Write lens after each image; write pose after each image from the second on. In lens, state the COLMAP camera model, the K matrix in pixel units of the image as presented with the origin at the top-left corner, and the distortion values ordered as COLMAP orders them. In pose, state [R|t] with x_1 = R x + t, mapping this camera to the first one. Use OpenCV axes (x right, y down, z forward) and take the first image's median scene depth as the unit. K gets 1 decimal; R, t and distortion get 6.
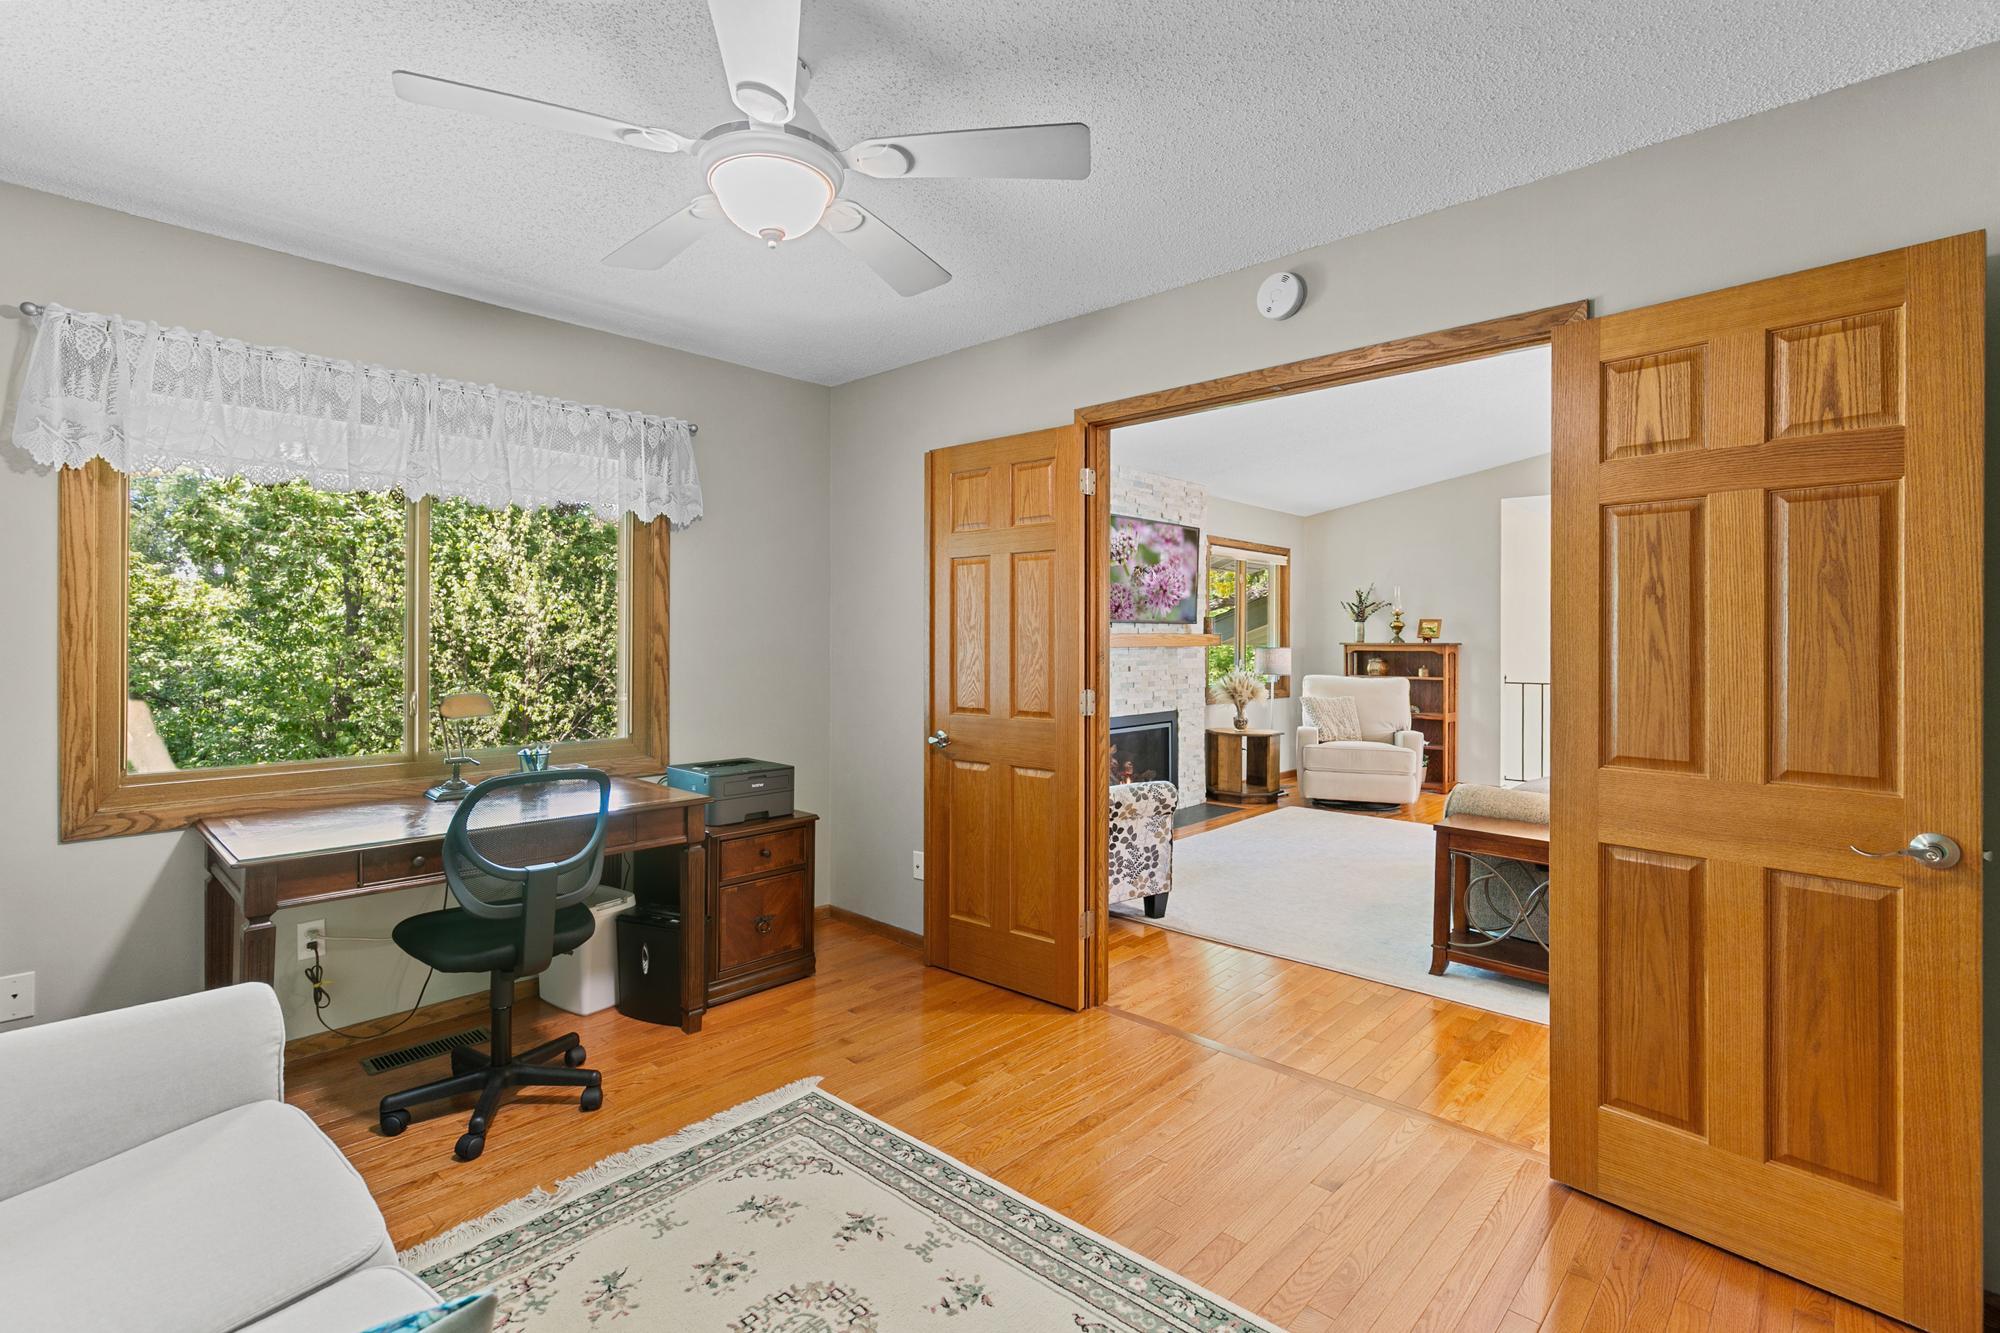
lens RADIAL K [[930.7, 0, 996.5], [0, 930.7, 631.6], [0, 0, 1]] dist [0.000546, -0.000128]
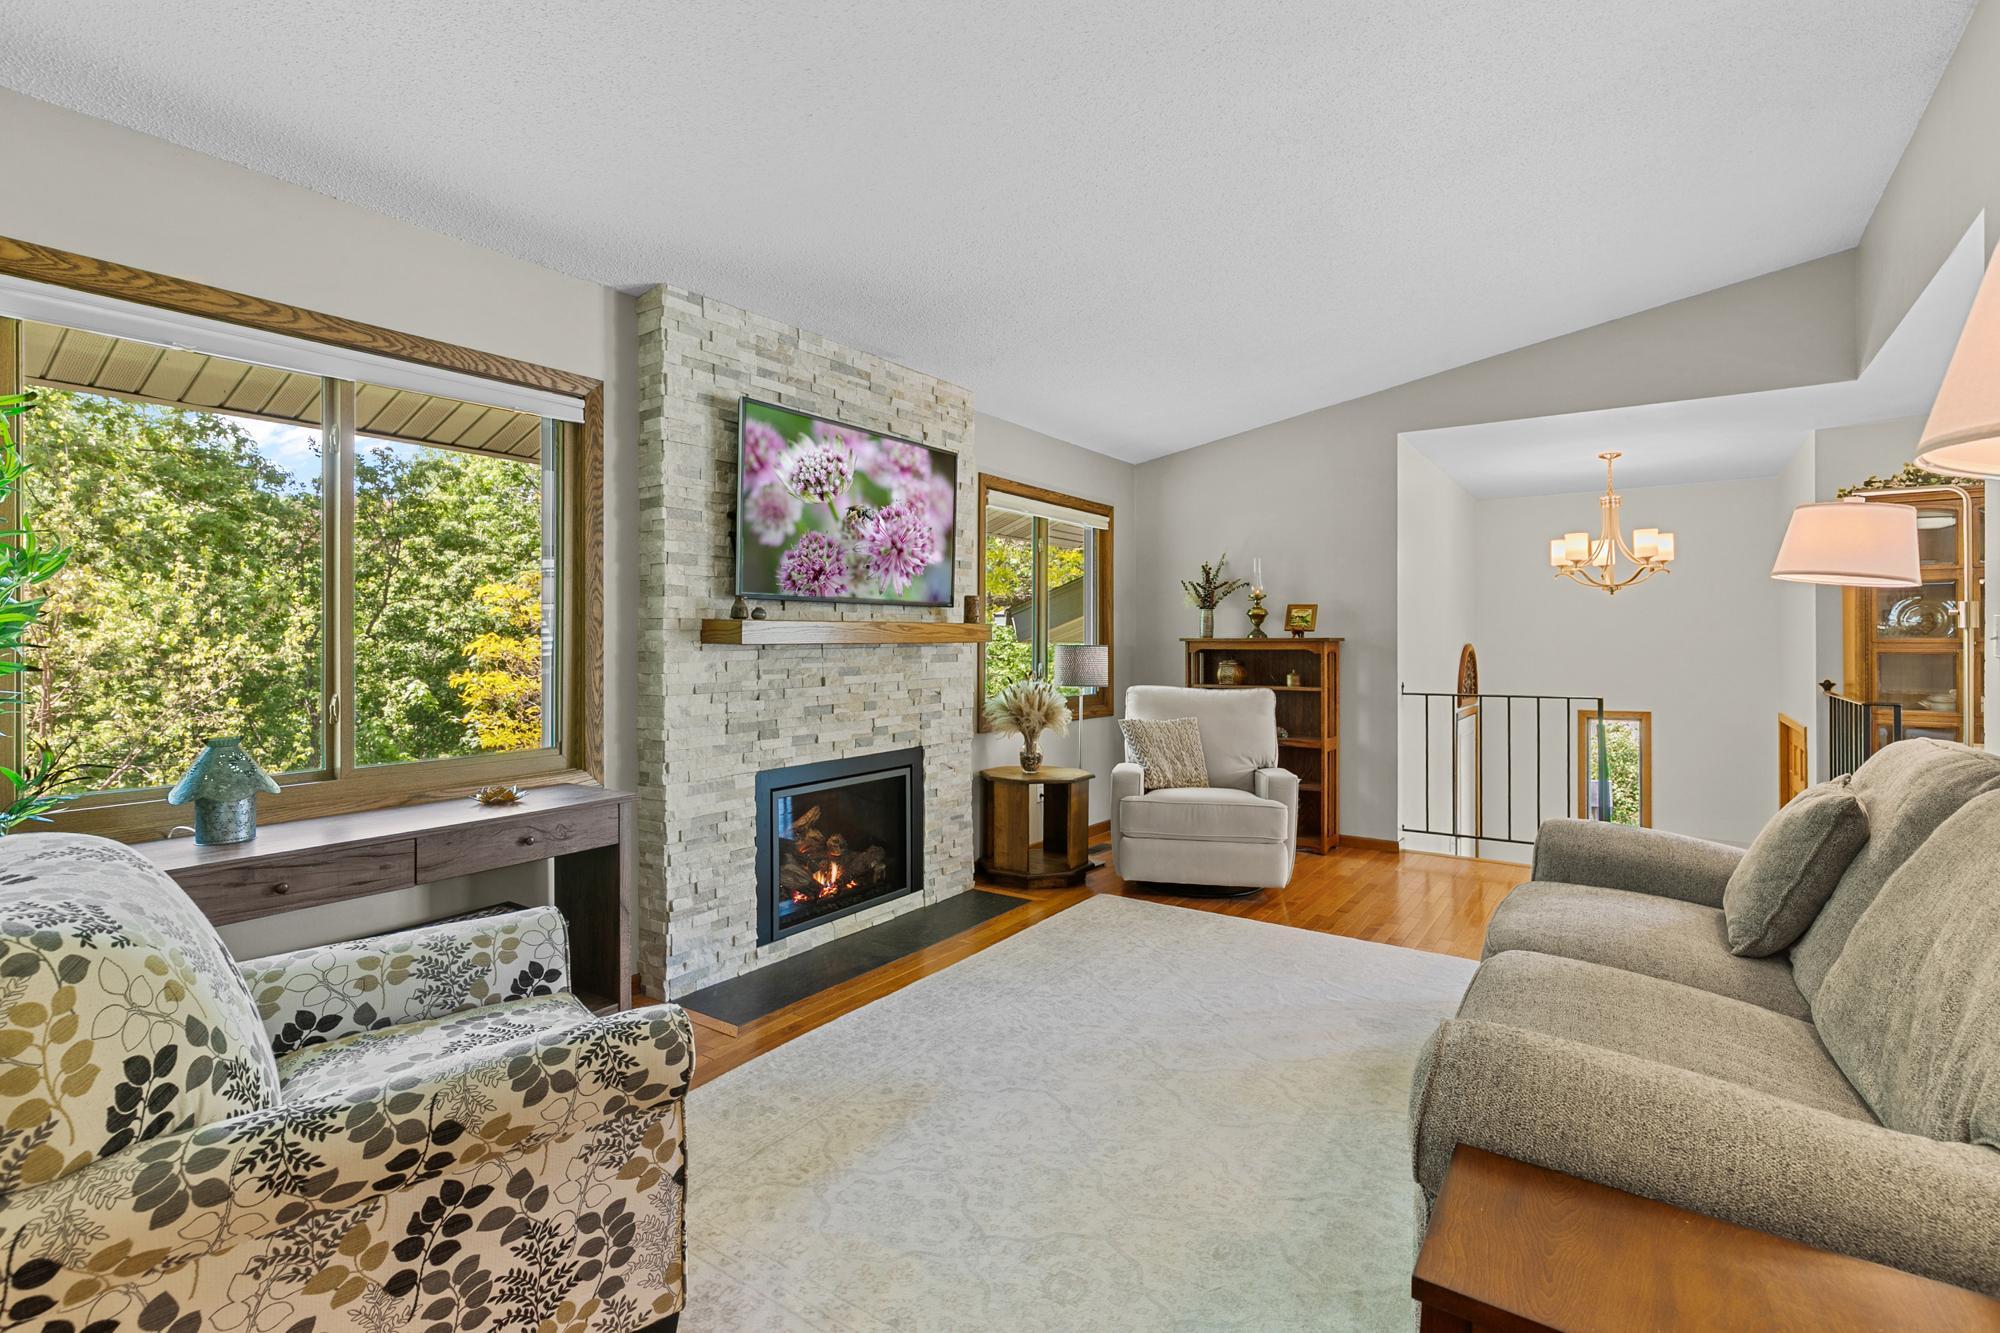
lens RADIAL K [[930.7, 0, 996.5], [0, 930.7, 631.6], [0, 0, 1]] dist [0.000546, -0.000128]
pose [[0.990213, -0.001630, 0.139556, 0.156748], [0.002018, 0.999994, -0.002636, 0.009818], [-0.139551, 0.002891, 0.990211, 0.378937]]
